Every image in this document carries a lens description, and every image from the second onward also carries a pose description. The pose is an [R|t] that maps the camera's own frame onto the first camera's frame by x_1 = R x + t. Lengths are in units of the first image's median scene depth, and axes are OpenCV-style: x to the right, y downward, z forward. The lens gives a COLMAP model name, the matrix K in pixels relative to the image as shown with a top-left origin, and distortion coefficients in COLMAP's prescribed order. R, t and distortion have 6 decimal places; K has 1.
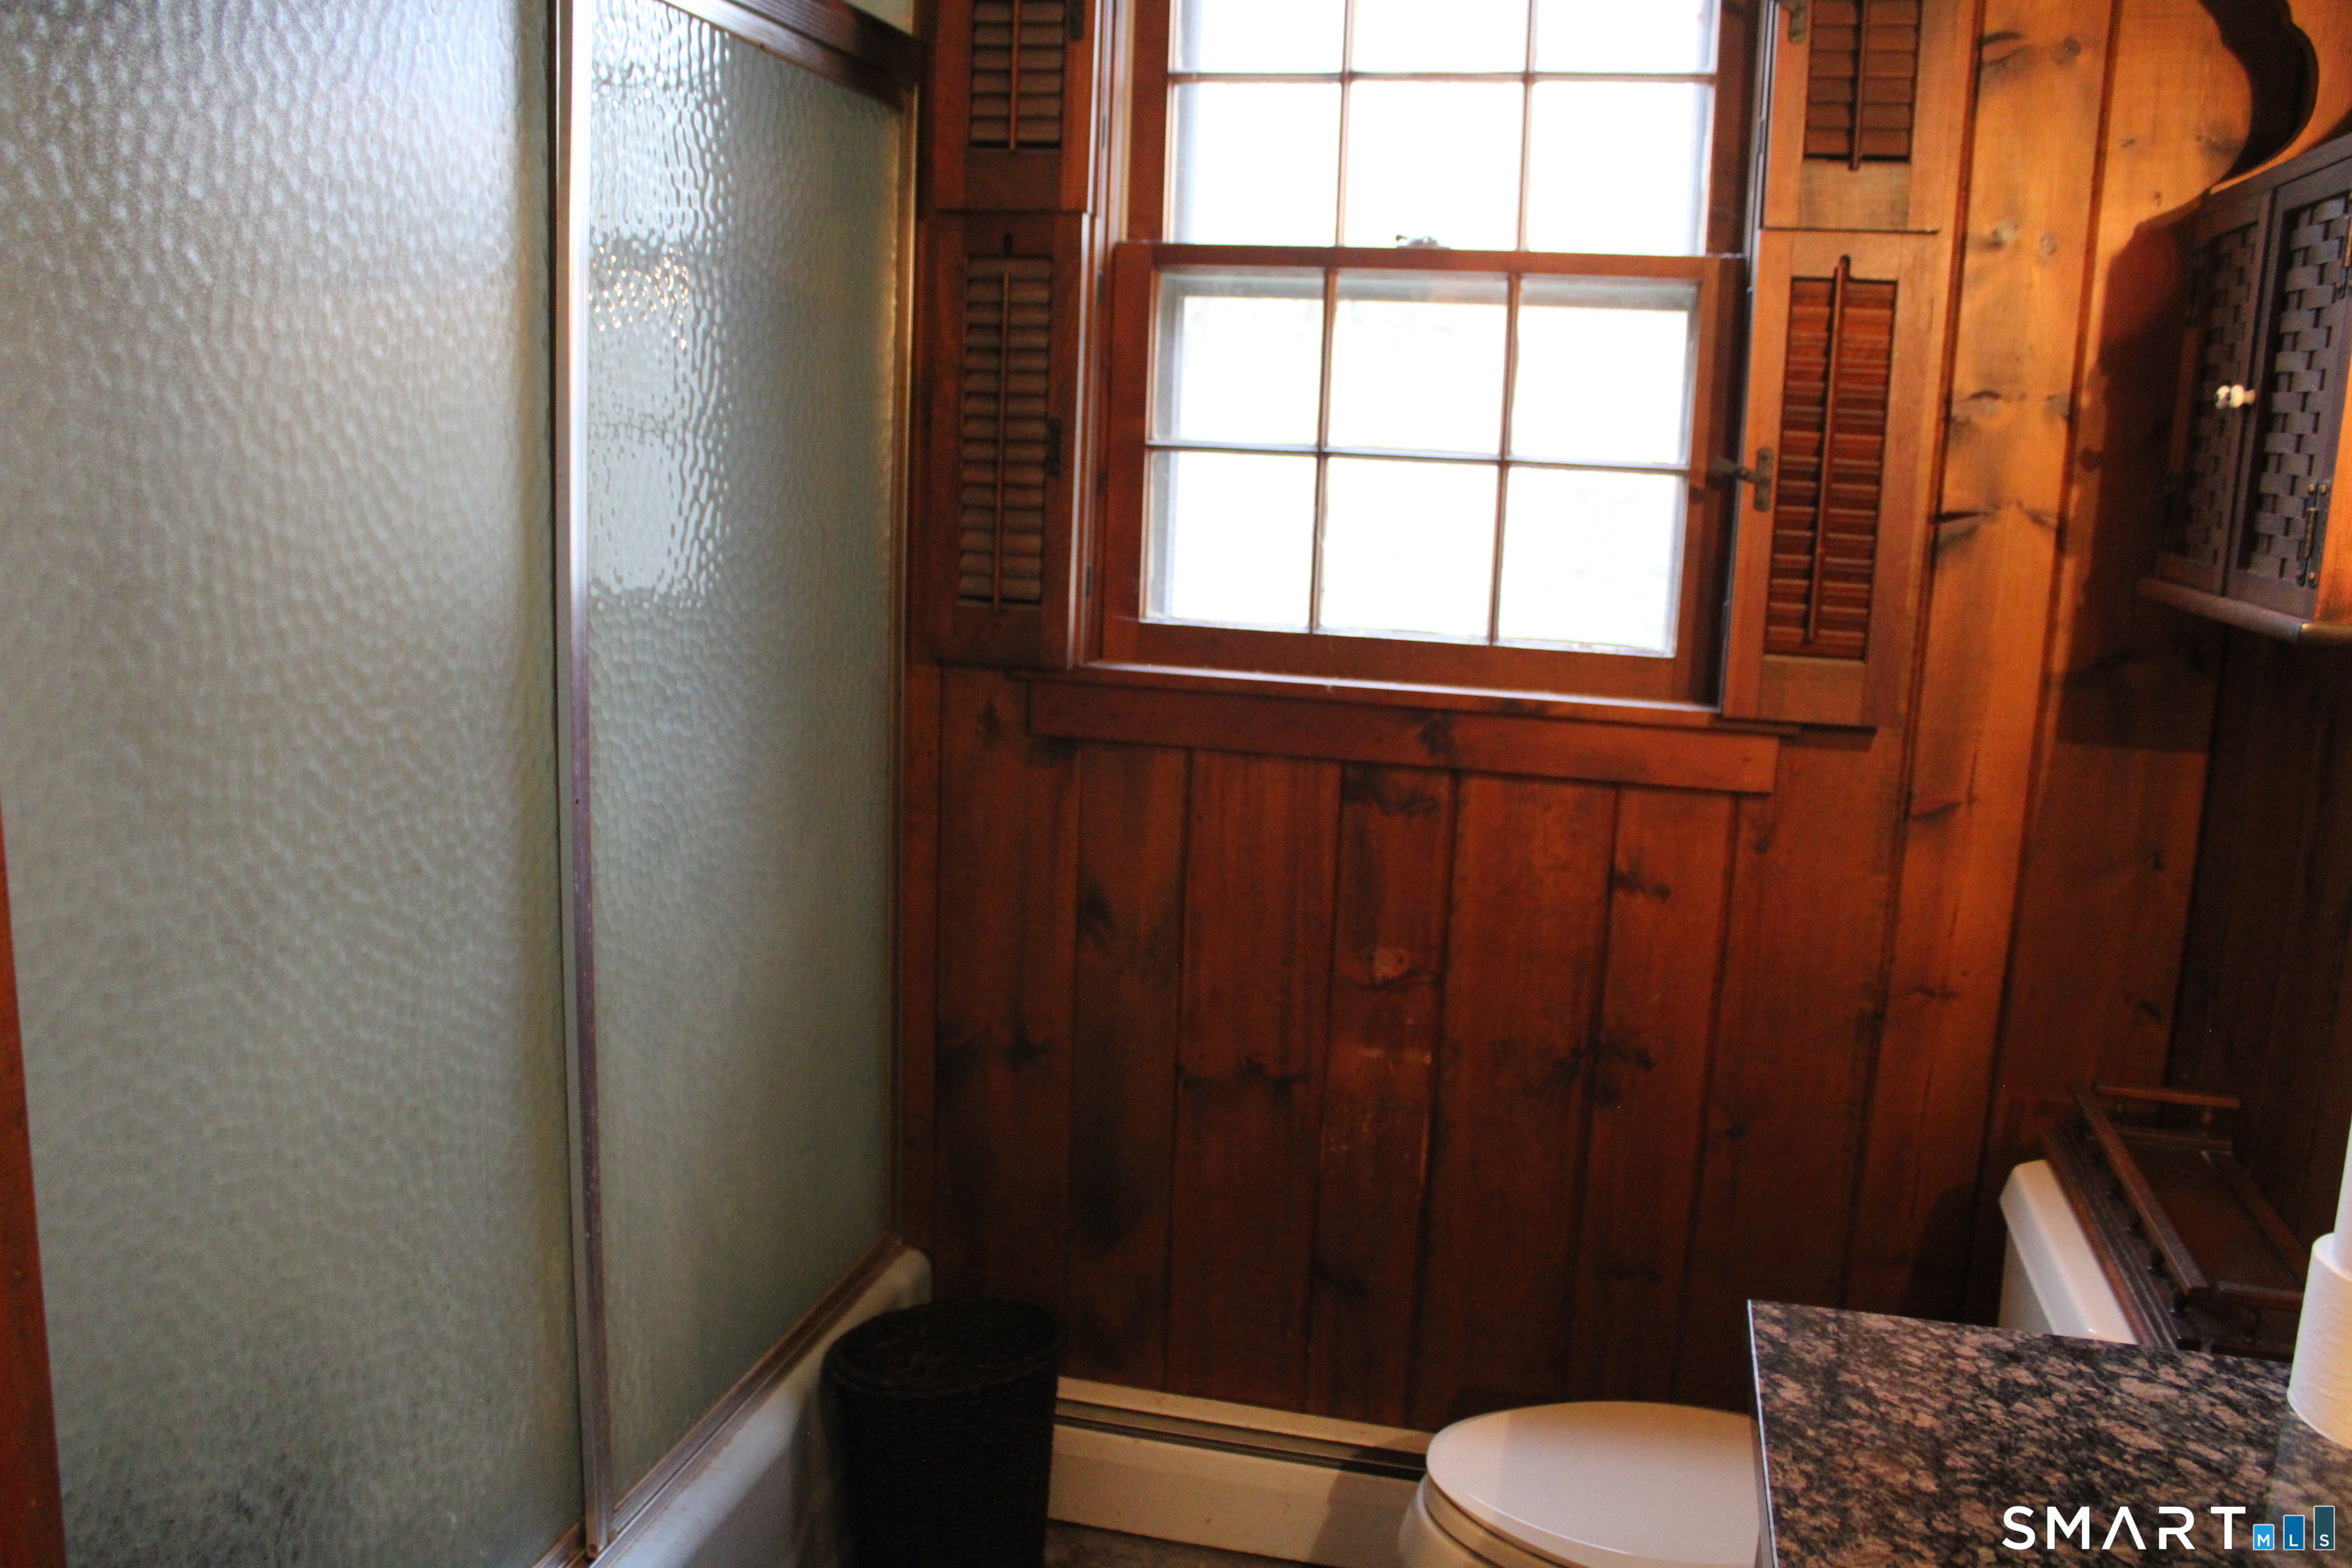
lens RADIAL K [[1950.1, 0, 1153.1], [0, 1950.1, 781.4], [0, 0, 1]] dist [-0.161315, 0.143804]
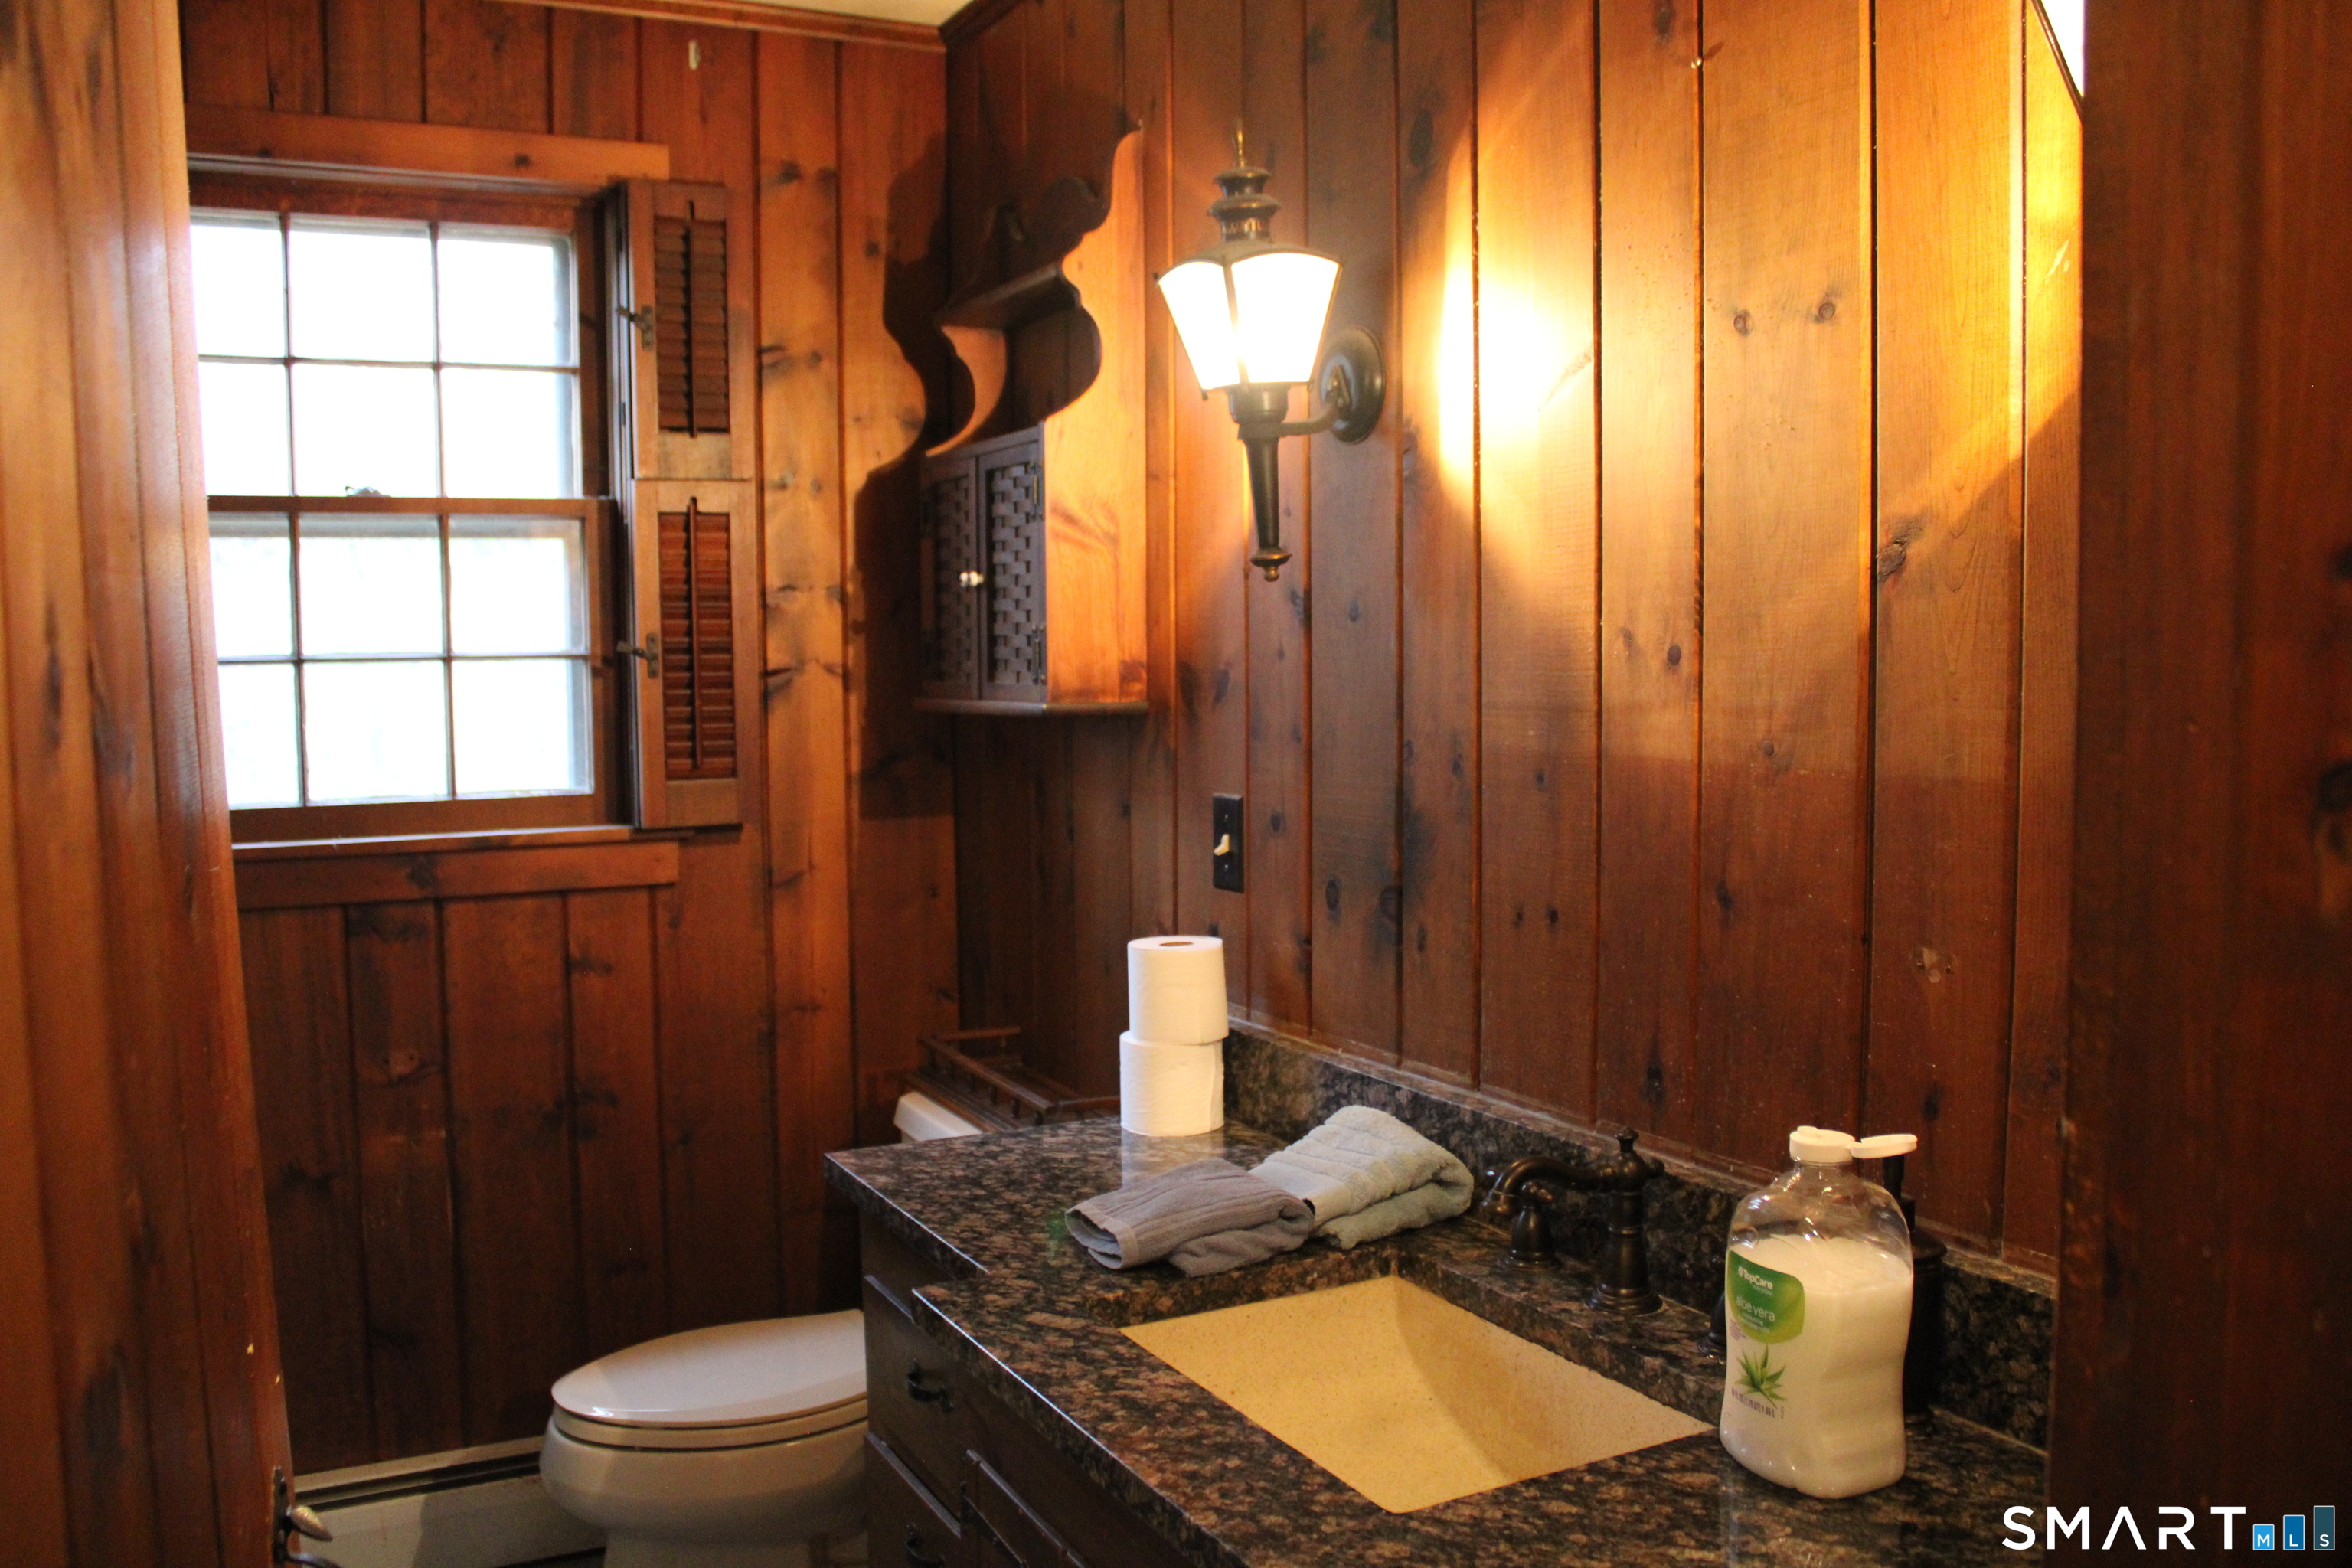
lens RADIAL K [[1950.1, 0, 1153.1], [0, 1950.1, 781.4], [0, 0, 1]] dist [-0.161315, 0.143804]
pose [[0.752373, -0.090662, 0.652469, -0.327701], [0.161910, 0.985550, -0.049758, 0.060959], [-0.638529, 0.143078, 0.756181, -0.279804]]
